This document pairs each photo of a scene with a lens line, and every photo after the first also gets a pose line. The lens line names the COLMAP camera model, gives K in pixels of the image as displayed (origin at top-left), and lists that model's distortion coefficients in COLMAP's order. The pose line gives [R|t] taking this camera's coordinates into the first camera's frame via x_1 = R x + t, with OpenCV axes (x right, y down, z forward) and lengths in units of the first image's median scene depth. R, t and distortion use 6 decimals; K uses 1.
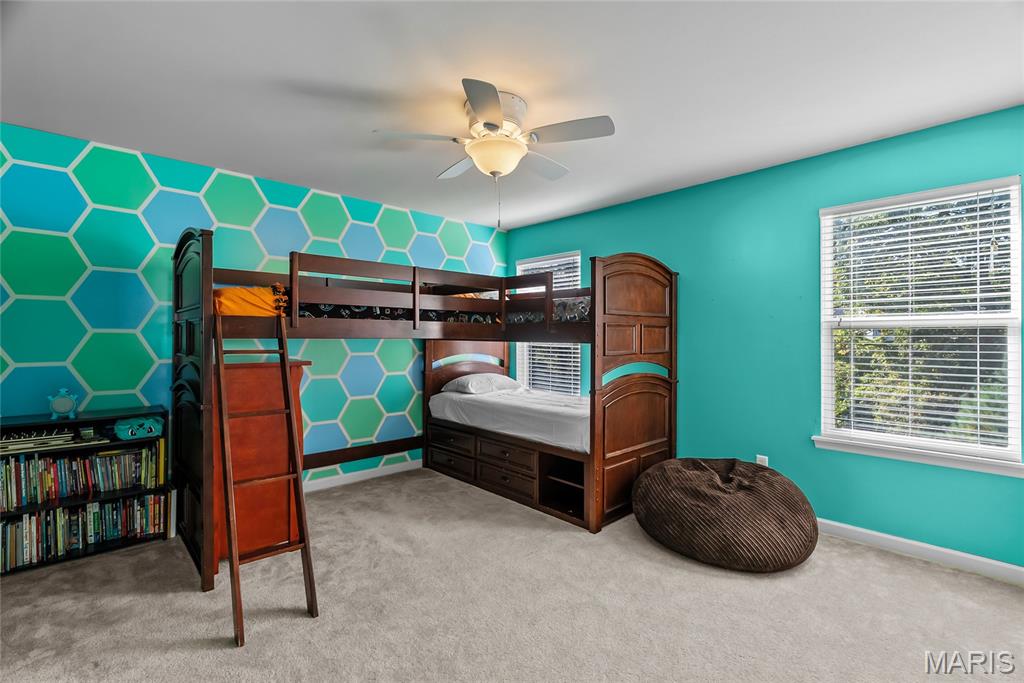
lens RADIAL K [[467.7, 0, 512.0], [0, 467.7, 341.5], [0, 0, 1]] dist [0.002613, 0.000259]
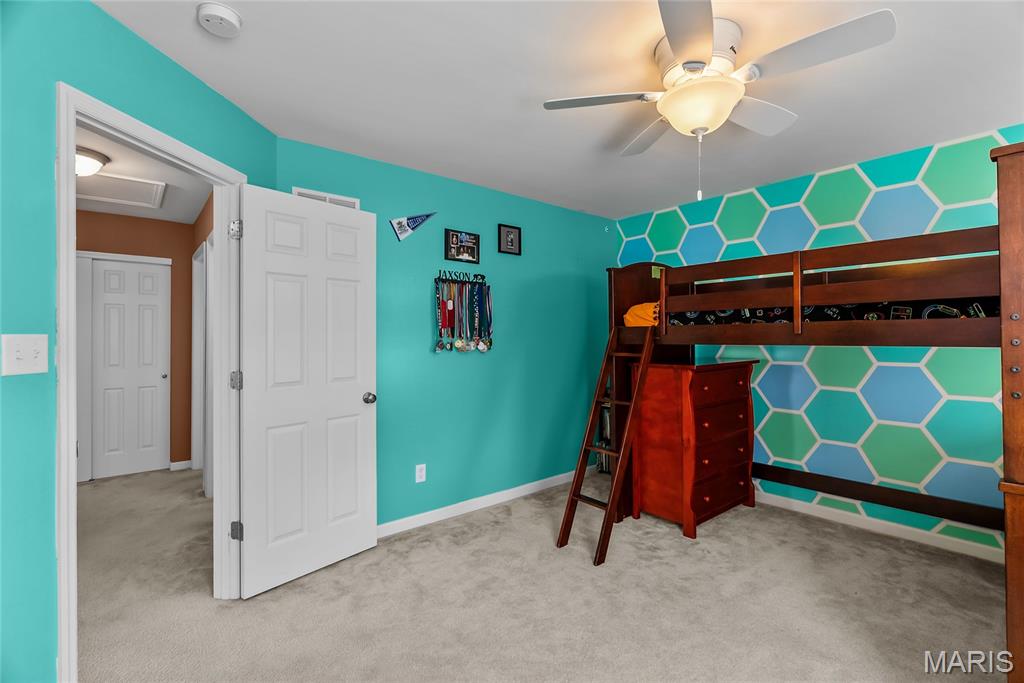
lens RADIAL K [[459.4, 0, 512.0], [0, 459.4, 341.5], [0, 0, 1]] dist [-0.002050, -0.000271]
pose [[-0.053511, 0.005275, -0.998553, 0.528180], [-0.003731, 0.999978, 0.005483, -0.013743], [0.998560, 0.004019, -0.053490, 0.538574]]
